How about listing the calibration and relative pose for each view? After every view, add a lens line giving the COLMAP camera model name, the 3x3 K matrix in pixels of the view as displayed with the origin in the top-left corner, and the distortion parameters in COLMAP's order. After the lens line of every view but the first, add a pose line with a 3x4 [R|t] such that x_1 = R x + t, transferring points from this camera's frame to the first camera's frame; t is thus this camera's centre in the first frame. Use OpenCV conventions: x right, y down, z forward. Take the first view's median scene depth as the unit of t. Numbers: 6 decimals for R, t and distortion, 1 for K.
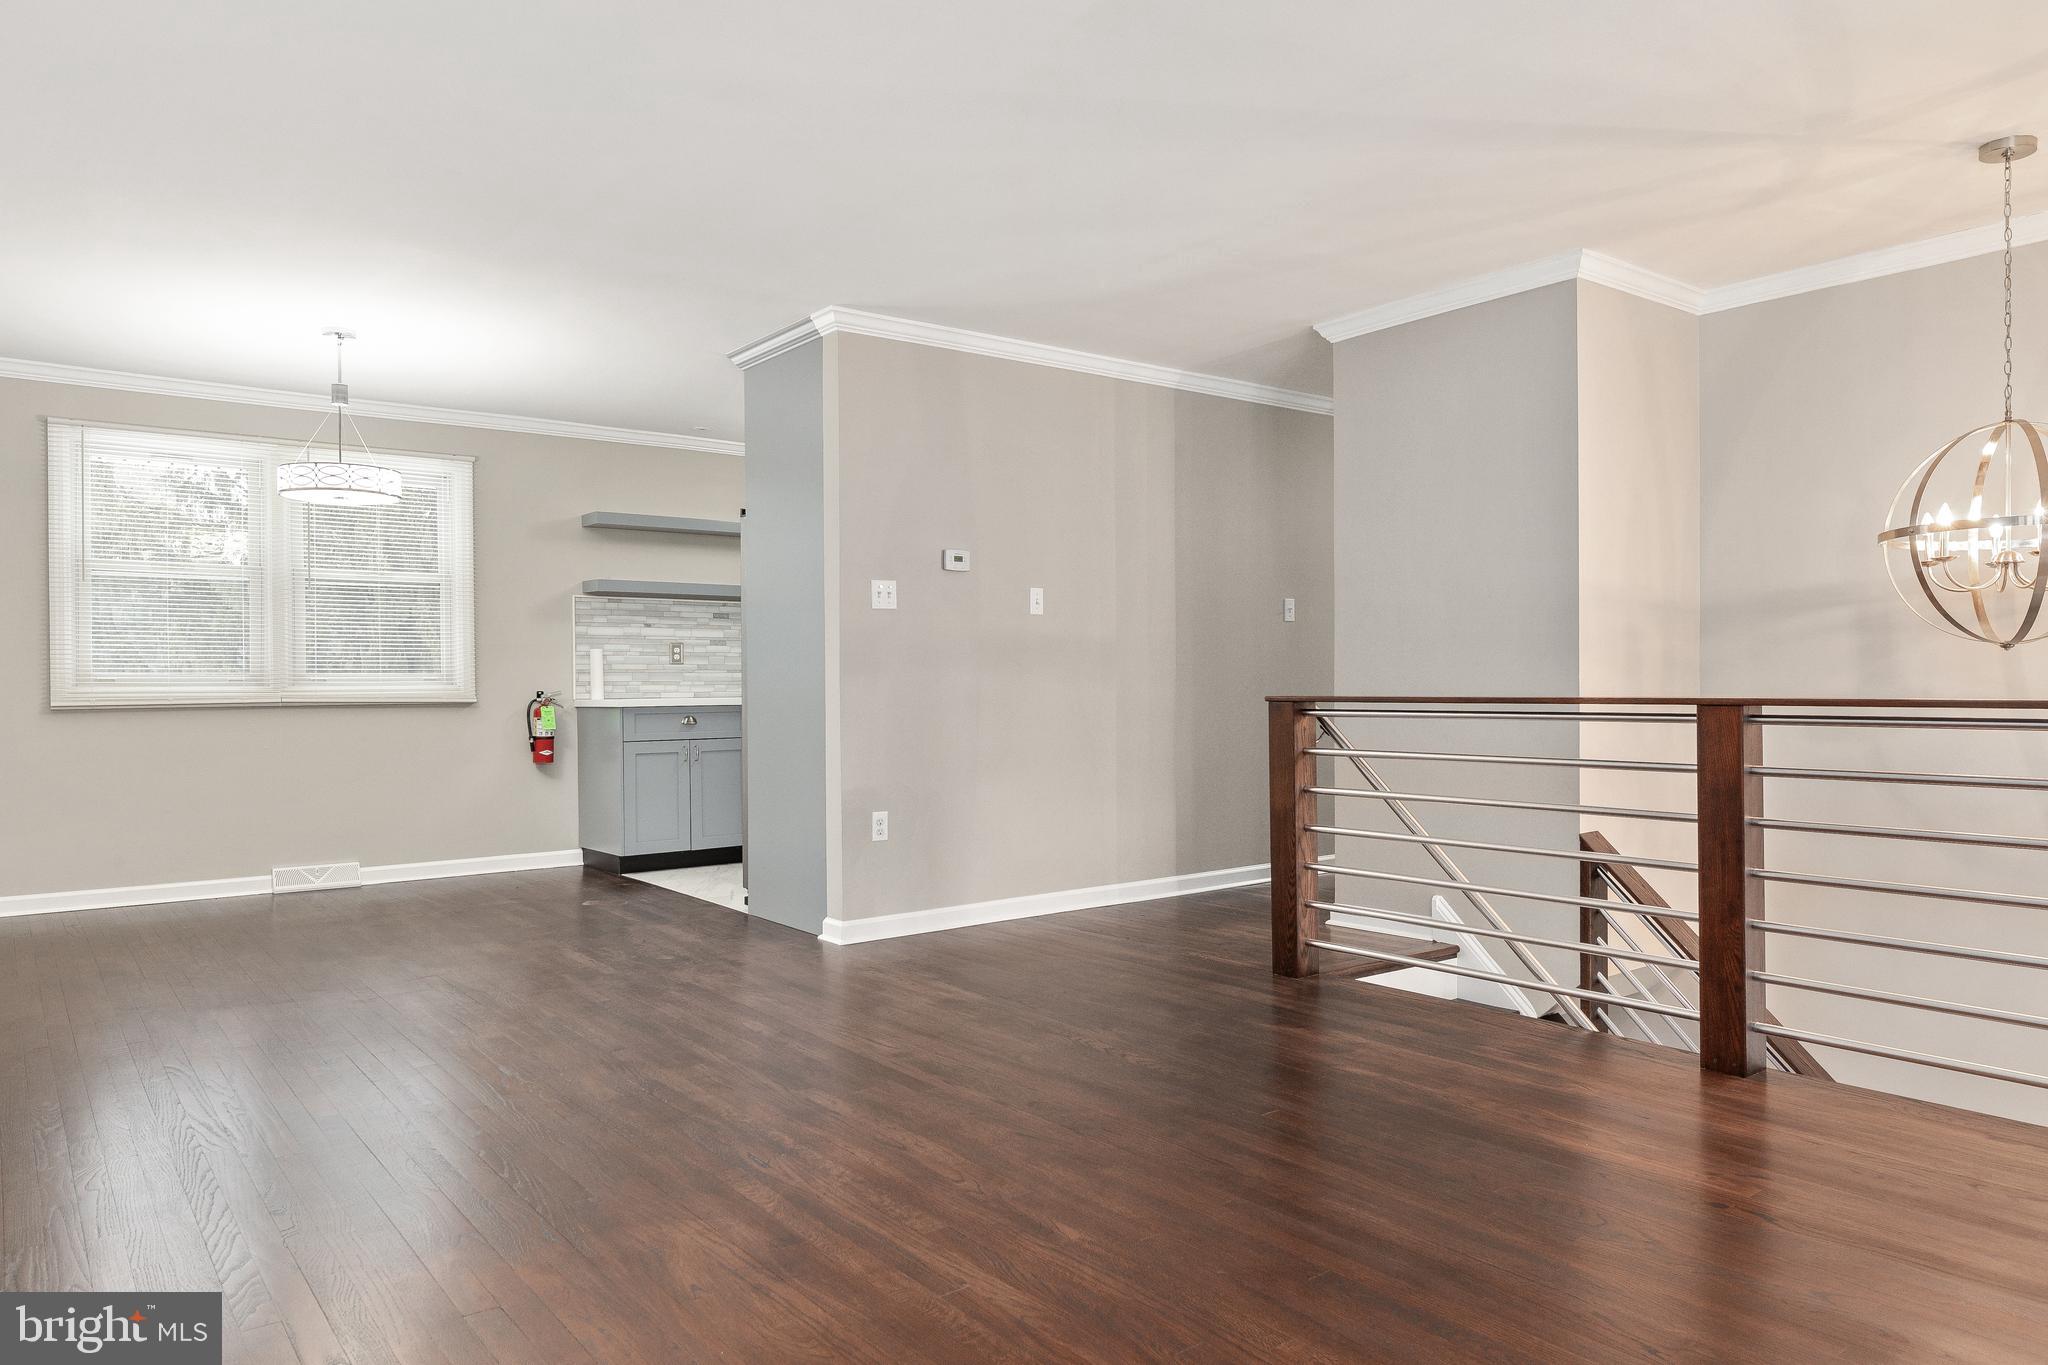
lens RADIAL K [[1333.6, 0, 1031.0], [0, 1333.6, 682.9], [0, 0, 1]] dist [-0.001094, -0.000651]
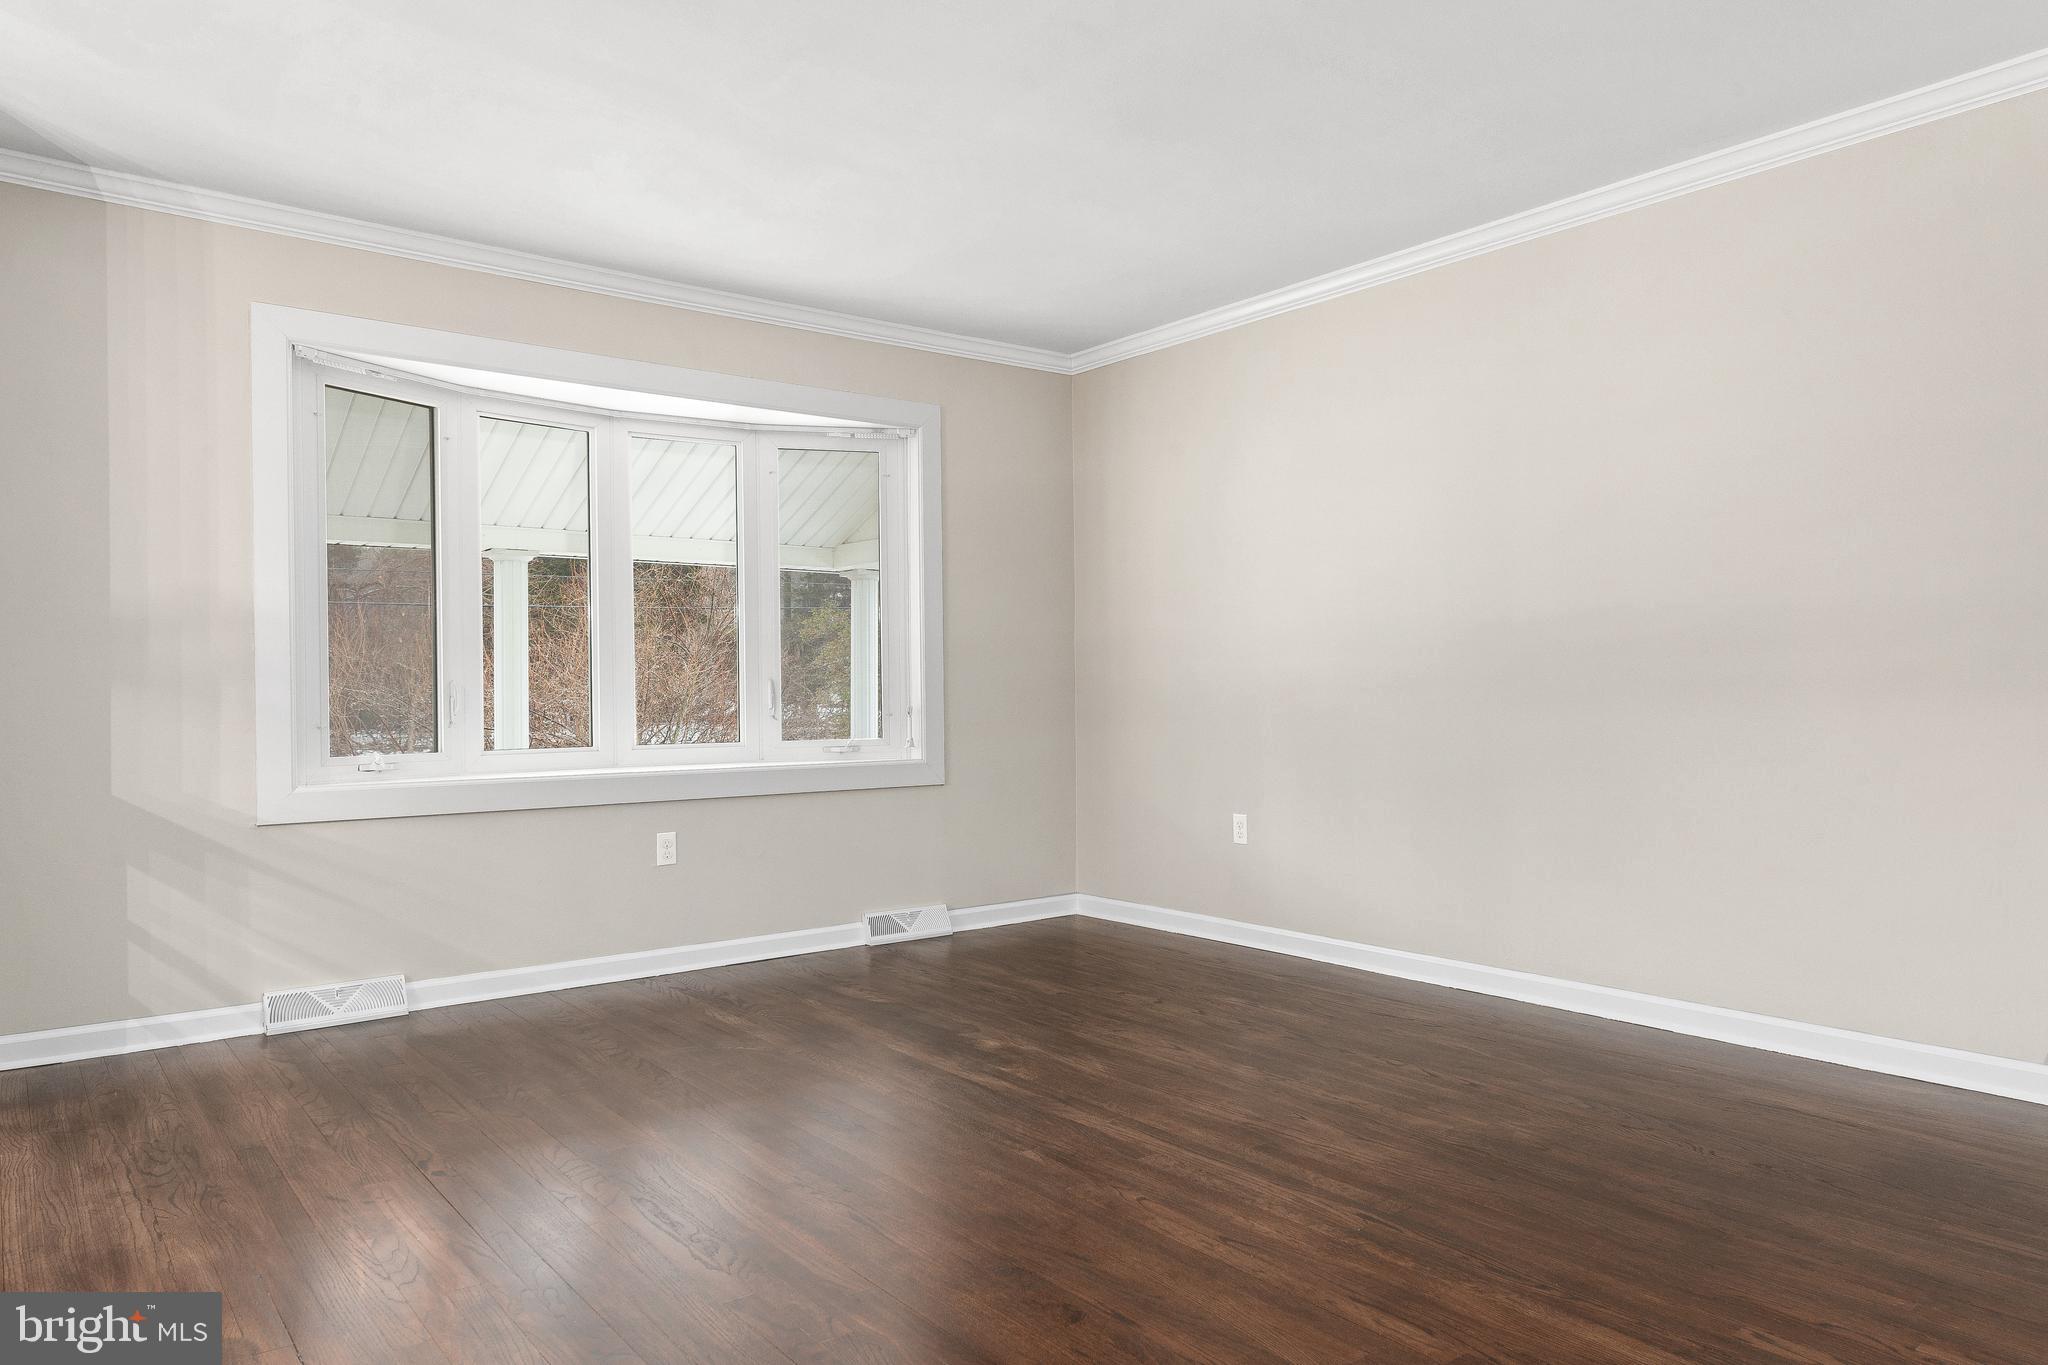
lens RADIAL K [[1333.6, 0, 1028.7], [0, 1333.6, 687.0], [0, 0, 1]] dist [-0.001094, -0.000651]
pose [[-0.999867, 0.015873, -0.003776, 0.028285], [0.015891, 0.999862, -0.004842, 0.004570], [0.003699, -0.004901, -0.999981, 2.083697]]
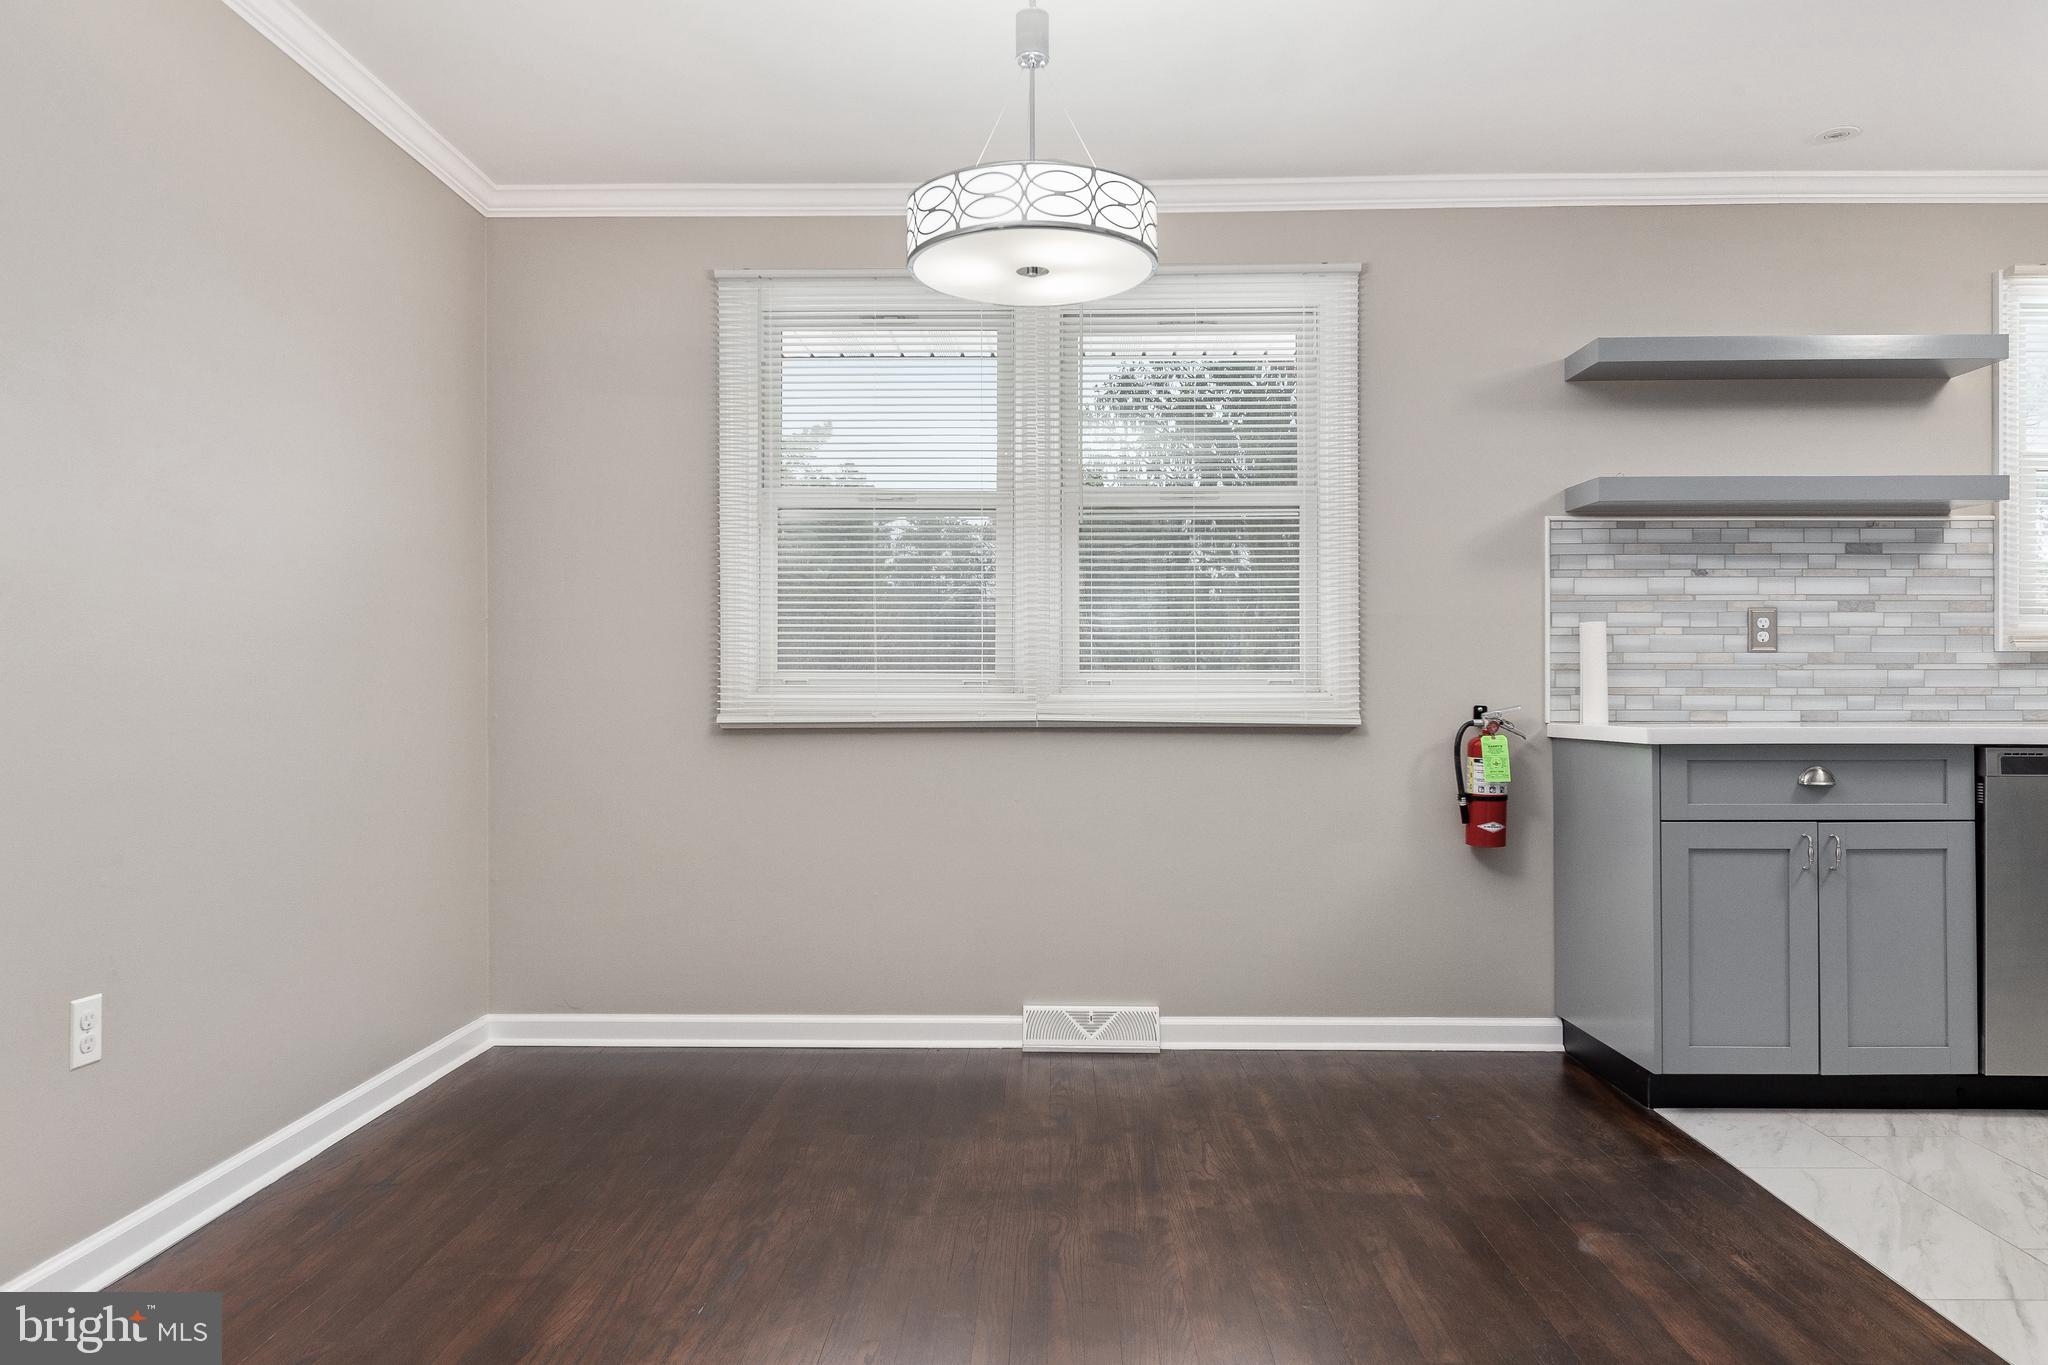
lens RADIAL K [[1333.6, 0, 1037.9], [0, 1333.6, 684.8], [0, 0, 1]] dist [-0.001094, -0.000651]
pose [[0.771529, 0.004145, -0.636180, -0.165603], [-0.003920, 0.999991, 0.001760, -0.002060], [0.636182, 0.001136, 0.771538, 0.474744]]
